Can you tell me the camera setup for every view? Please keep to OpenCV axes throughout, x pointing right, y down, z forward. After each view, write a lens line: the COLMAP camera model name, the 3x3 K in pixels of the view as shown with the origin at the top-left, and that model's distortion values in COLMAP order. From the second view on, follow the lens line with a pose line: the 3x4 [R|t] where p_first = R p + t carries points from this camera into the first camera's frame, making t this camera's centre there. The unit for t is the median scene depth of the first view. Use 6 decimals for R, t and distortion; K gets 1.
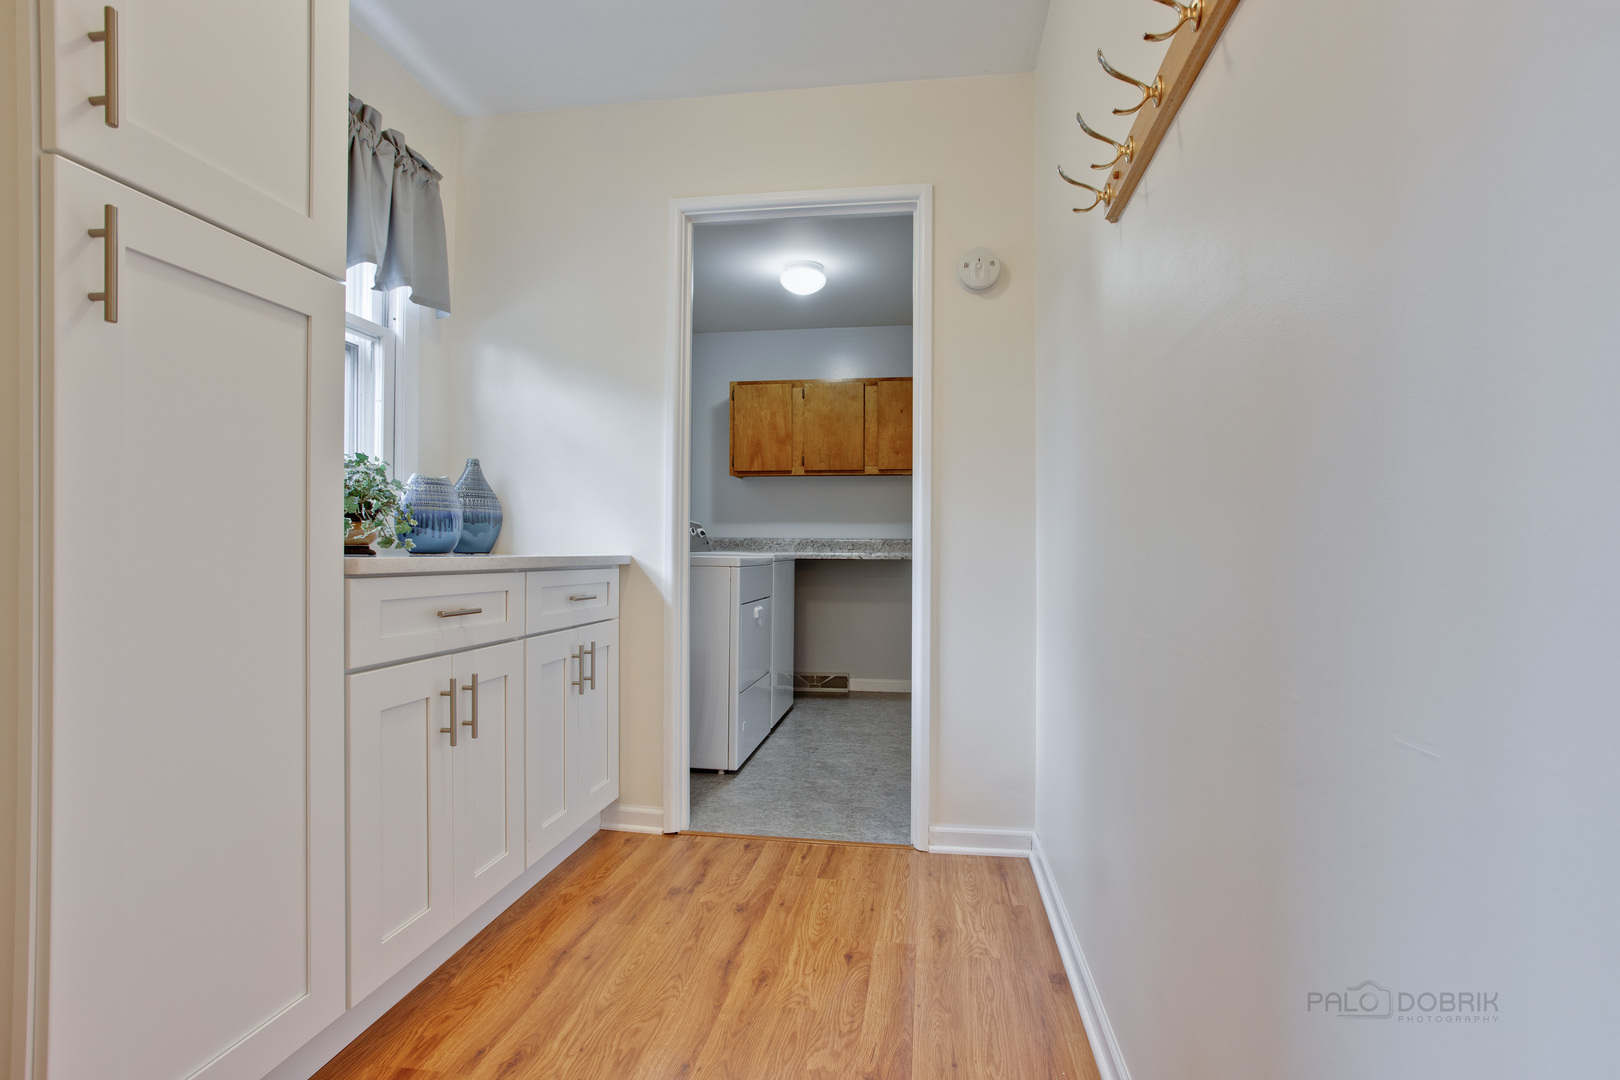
lens RADIAL K [[789.4, 0, 807.3], [0, 789.4, 547.7], [0, 0, 1]] dist [-0.036140, 0.001872]
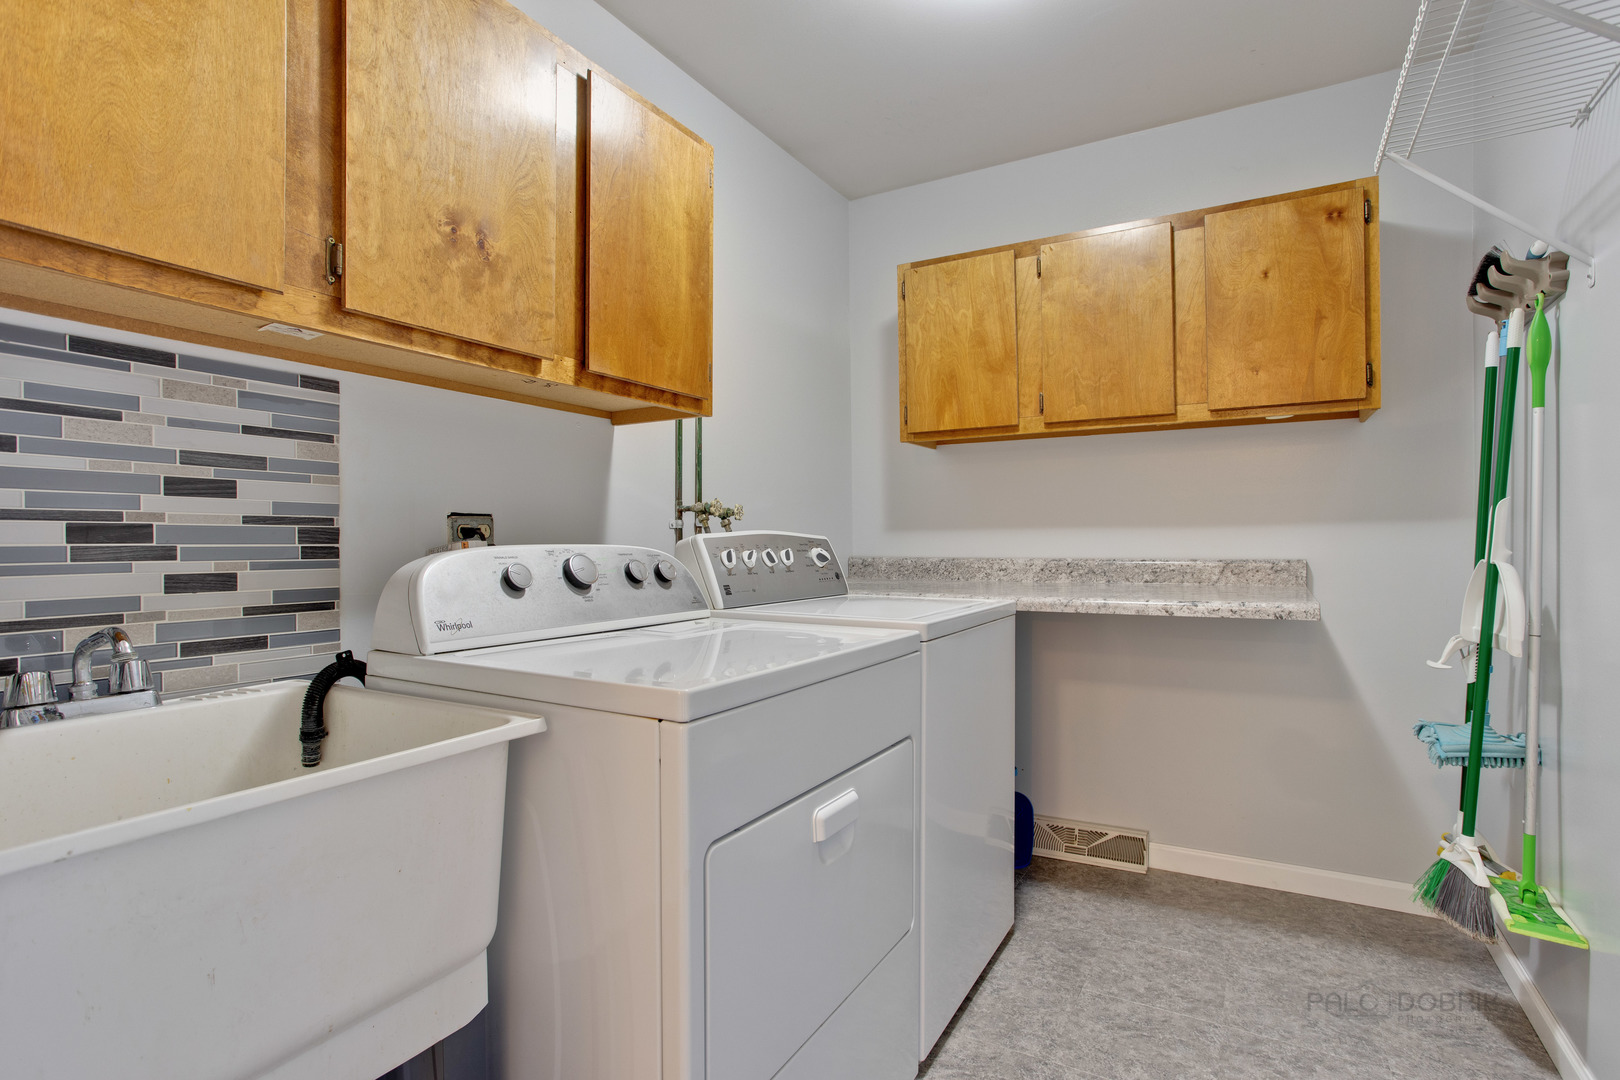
lens RADIAL K [[789.4, 0, 824.5], [0, 789.4, 537.6], [0, 0, 1]] dist [-0.036140, 0.001872]
pose [[0.935436, -0.013692, -0.353231, 0.040163], [0.013604, 0.999904, -0.002730, -0.027197], [0.353234, -0.002252, 0.935532, 0.494342]]
